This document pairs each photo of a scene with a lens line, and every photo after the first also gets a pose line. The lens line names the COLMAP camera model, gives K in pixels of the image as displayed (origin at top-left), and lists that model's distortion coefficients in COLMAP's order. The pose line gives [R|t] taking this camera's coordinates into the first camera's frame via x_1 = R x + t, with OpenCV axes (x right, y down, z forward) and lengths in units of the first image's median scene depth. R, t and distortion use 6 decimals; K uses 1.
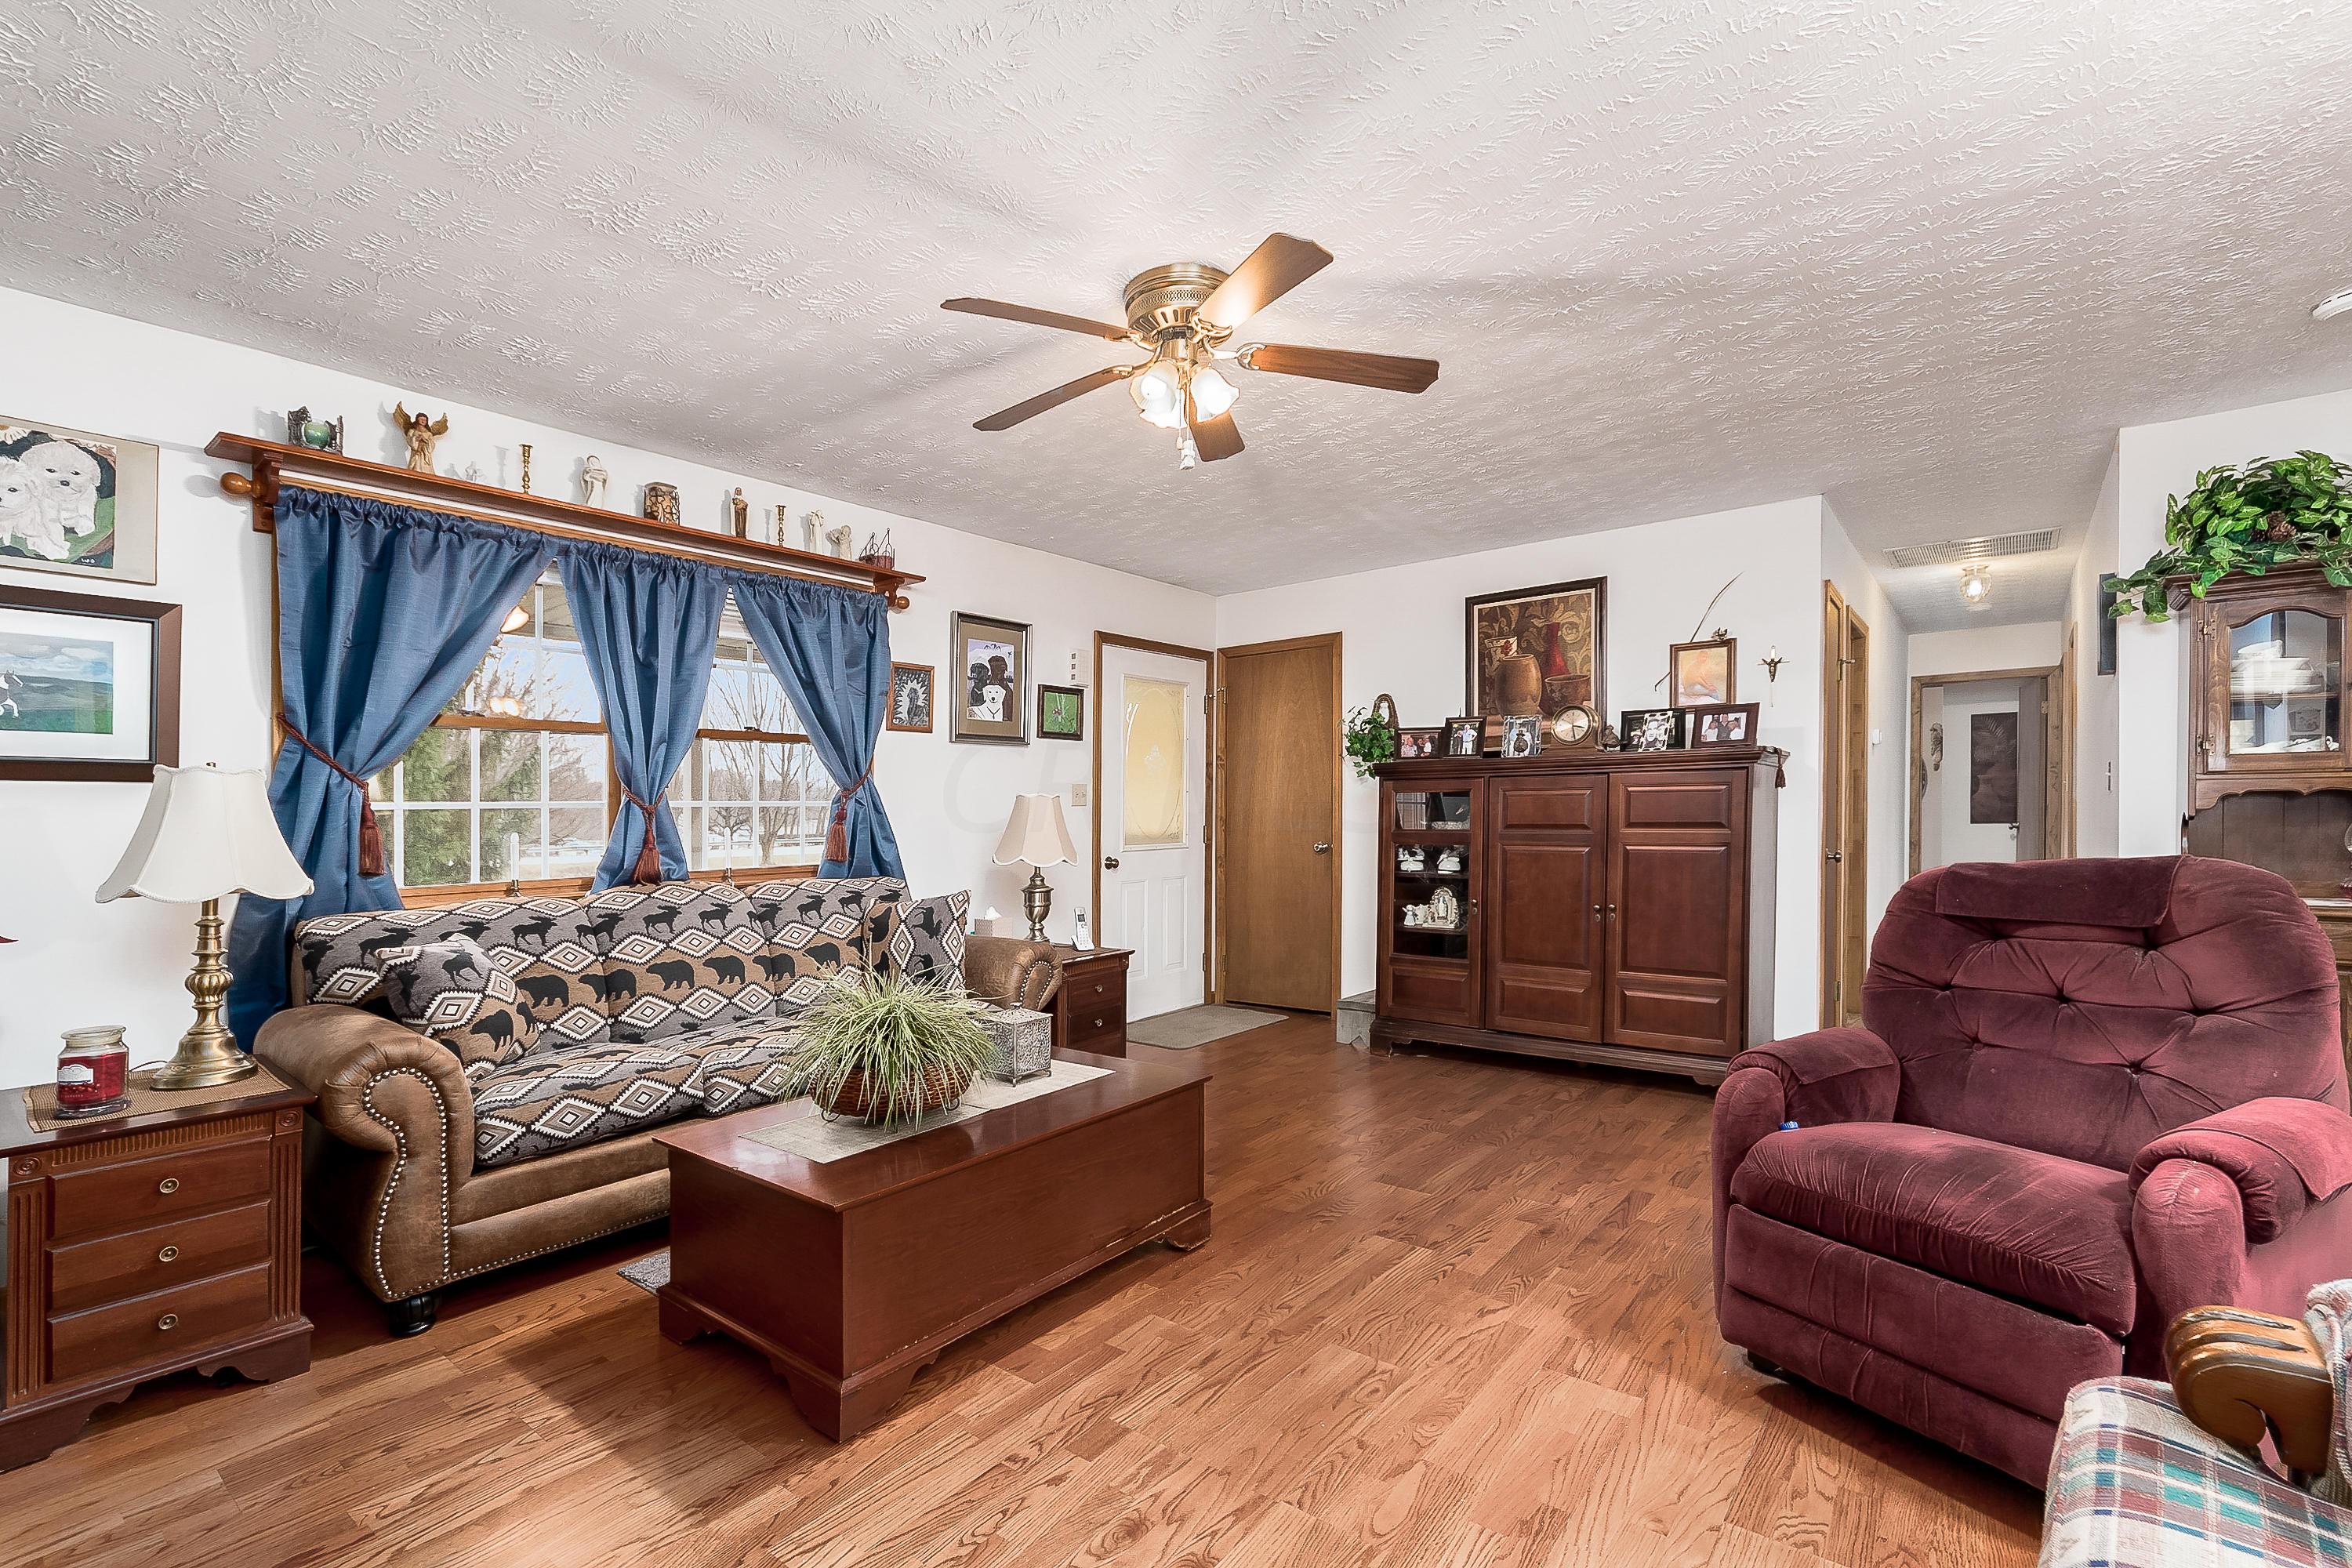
lens RADIAL K [[1038.7, 0, 1171.0], [0, 1038.7, 798.1], [0, 0, 1]] dist [0.020131, -0.001441]
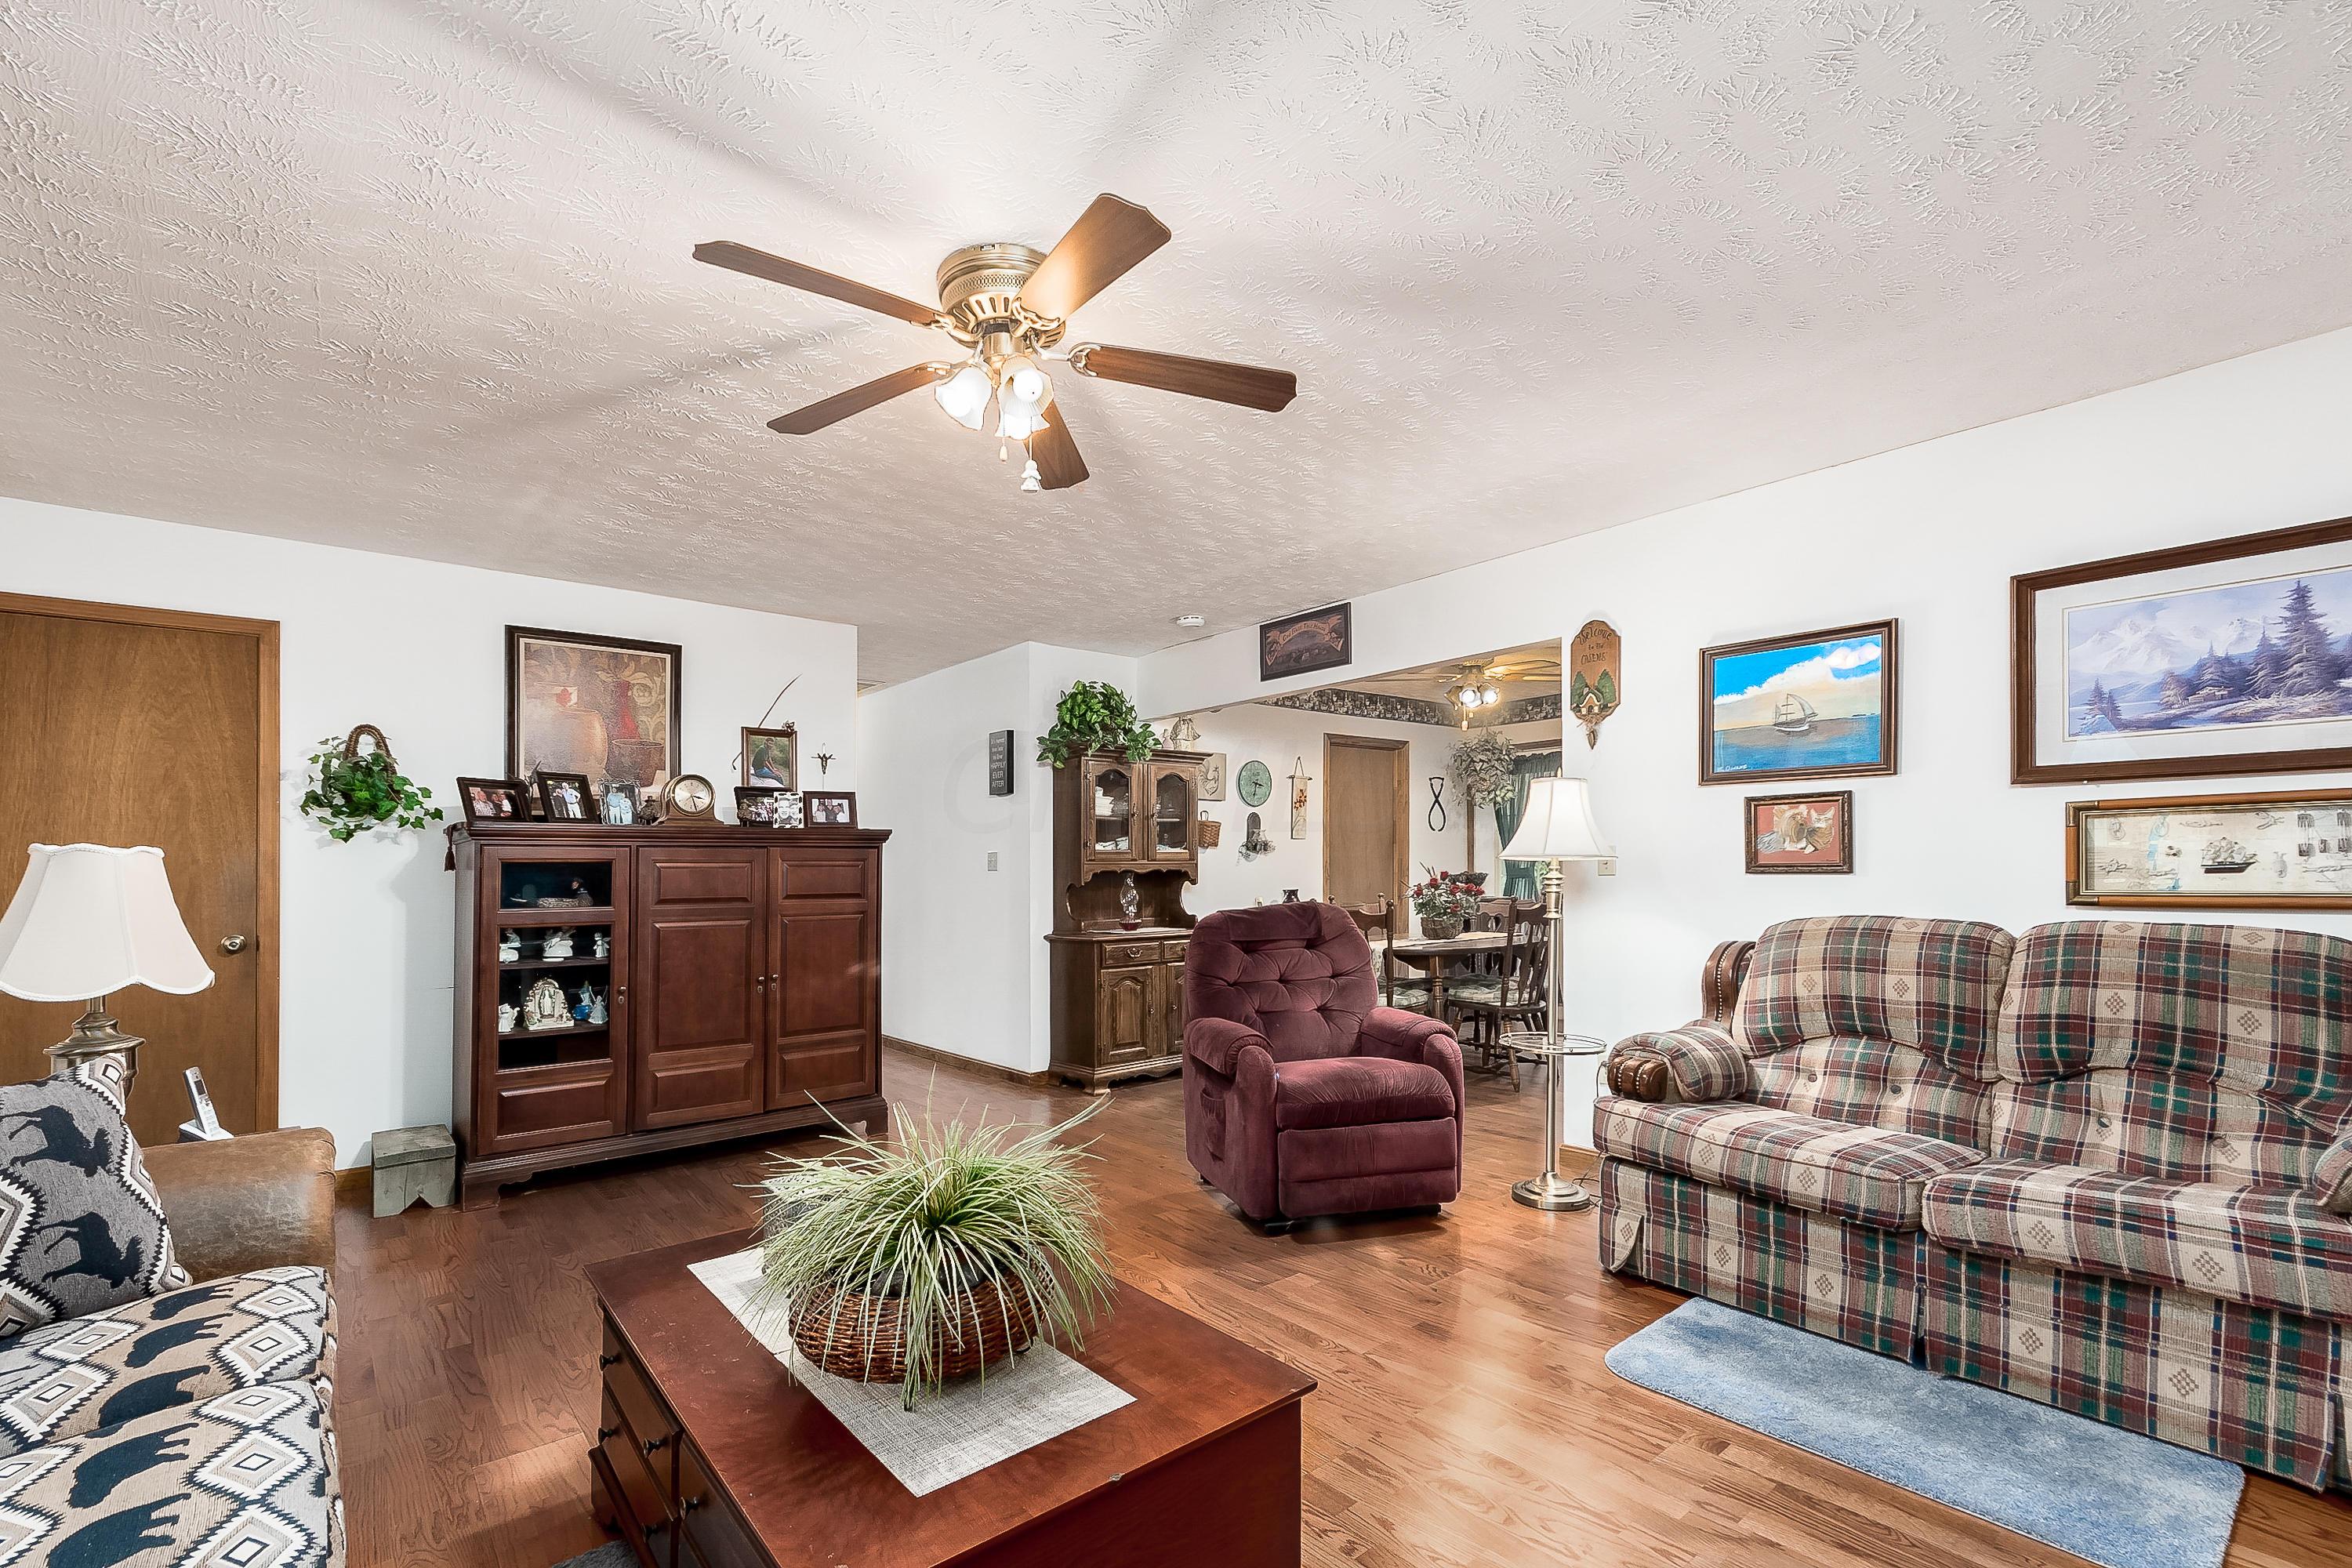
lens RADIAL K [[1038.7, 0, 1114.4], [0, 1038.7, 868.2], [0, 0, 1]] dist [0.020131, -0.001441]
pose [[0.233890, 0.013635, 0.972168, -0.447219], [-0.004711, 0.999906, -0.012891, 0.007372], [-0.972252, -0.001565, 0.233932, 0.384158]]
